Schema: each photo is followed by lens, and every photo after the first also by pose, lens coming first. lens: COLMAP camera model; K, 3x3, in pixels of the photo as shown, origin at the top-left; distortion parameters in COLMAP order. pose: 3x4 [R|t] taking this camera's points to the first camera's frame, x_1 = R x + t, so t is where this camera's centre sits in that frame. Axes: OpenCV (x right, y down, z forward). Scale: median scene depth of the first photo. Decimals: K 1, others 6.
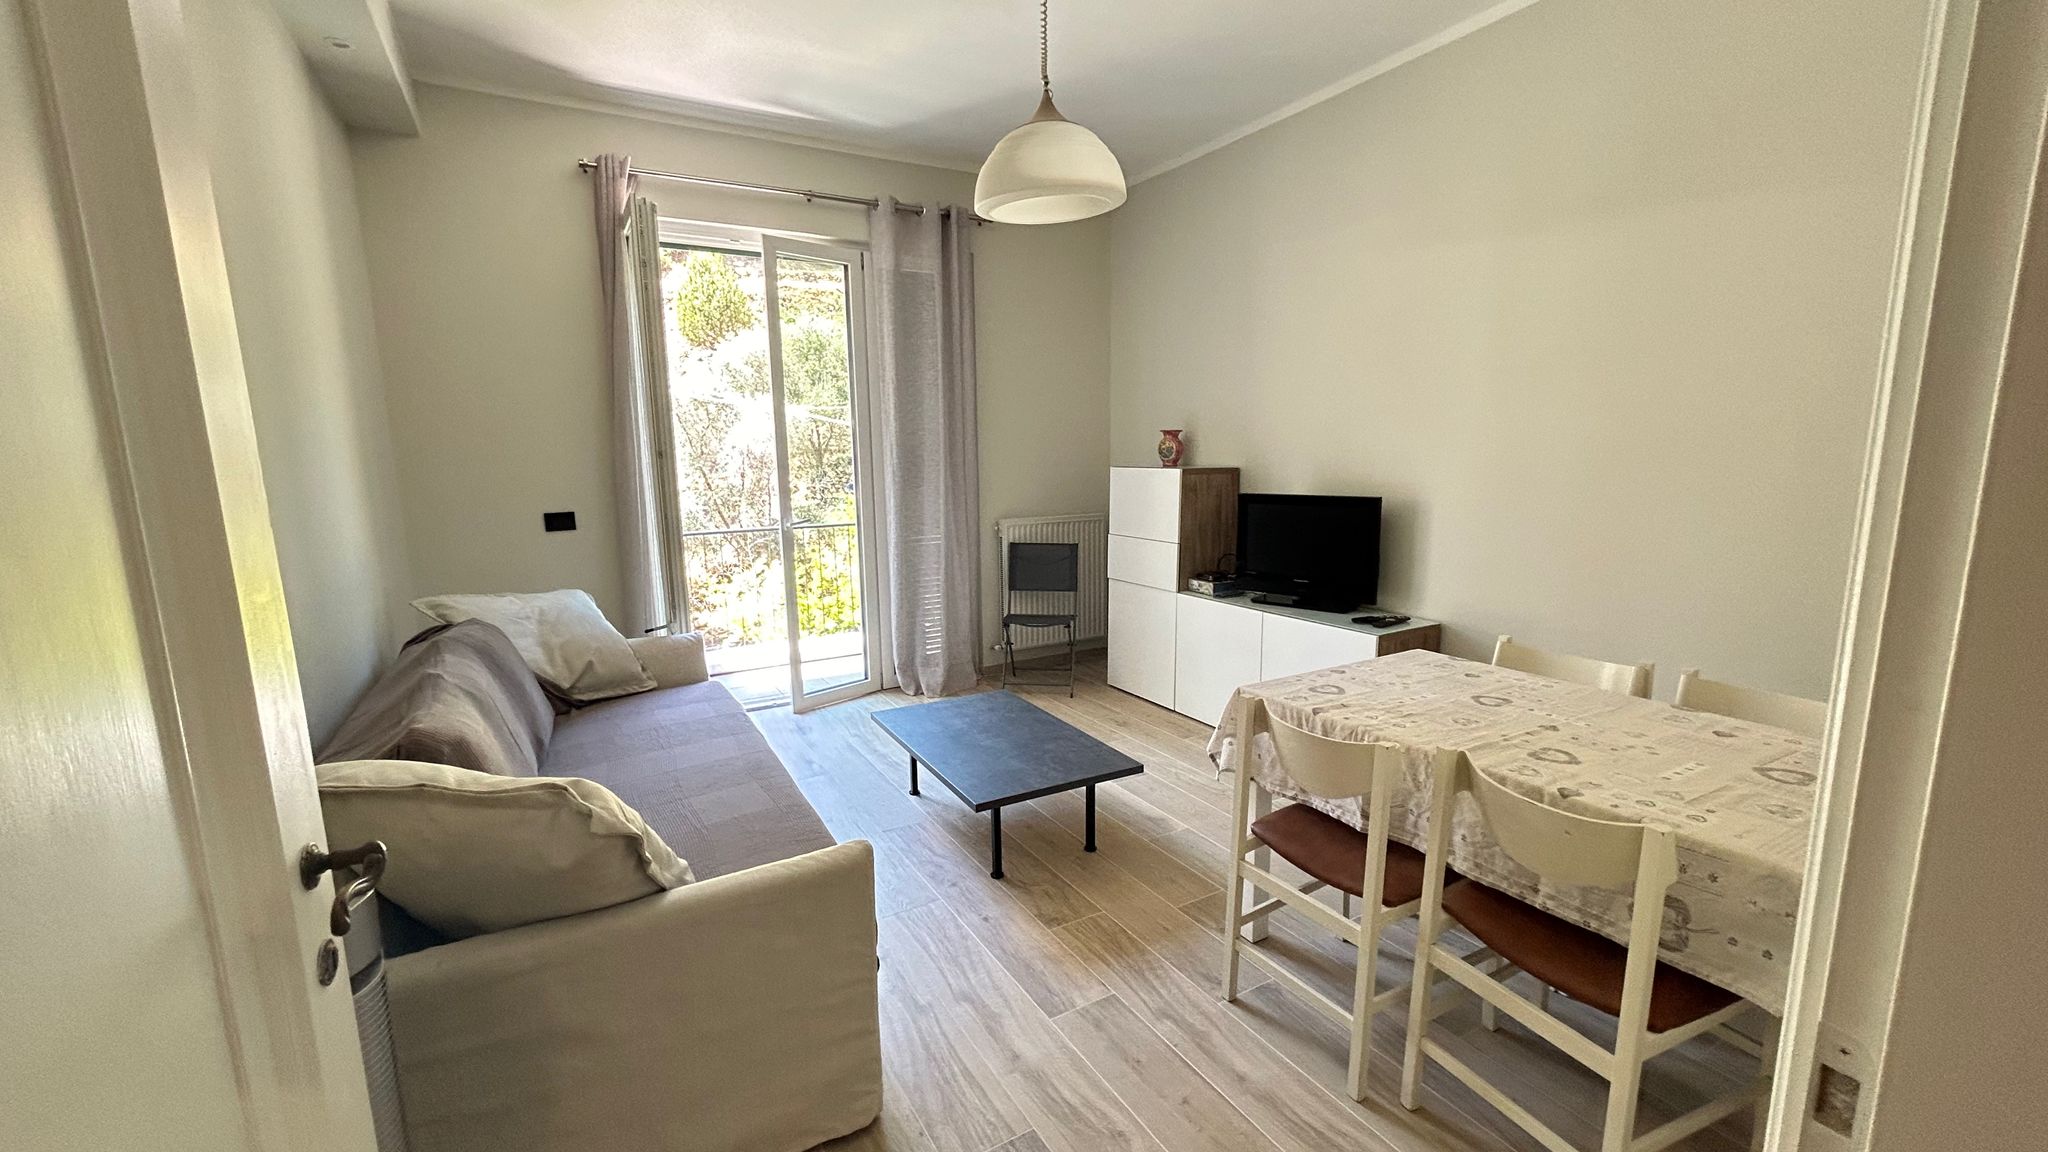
lens RADIAL K [[827.4, 0, 1032.3], [0, 827.4, 578.9], [0, 0, 1]] dist [-0.009955, 0.004039]
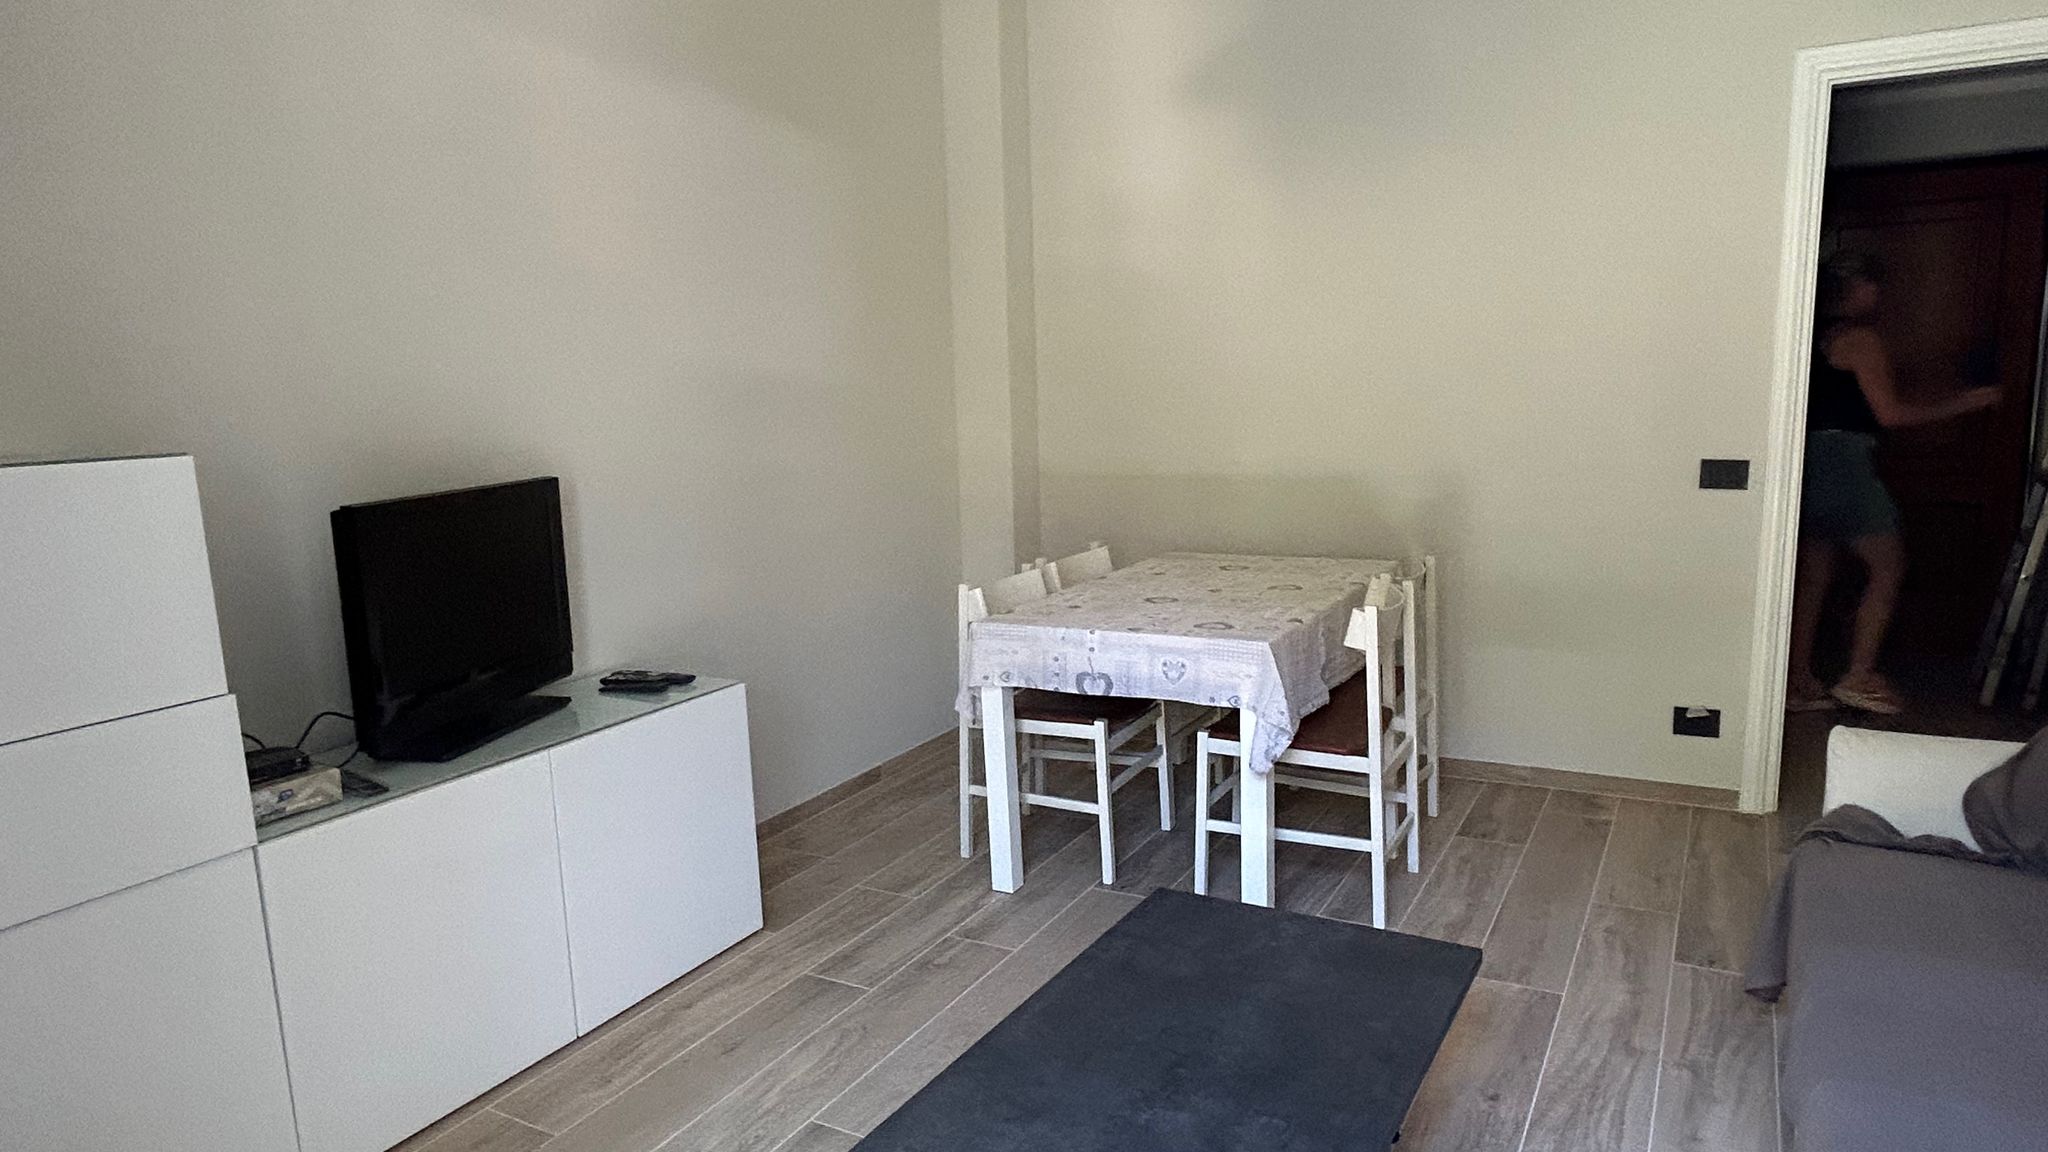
lens RADIAL K [[1269.4, 0, 1038.1], [0, 1269.4, 575.7], [0, 0, 1]] dist [-0.025277, -0.000768]
pose [[-0.513081, -0.096195, 0.852933, -0.439157], [0.178677, 0.959962, 0.215750, -0.154026], [-0.839537, 0.263096, -0.475350, 1.109848]]
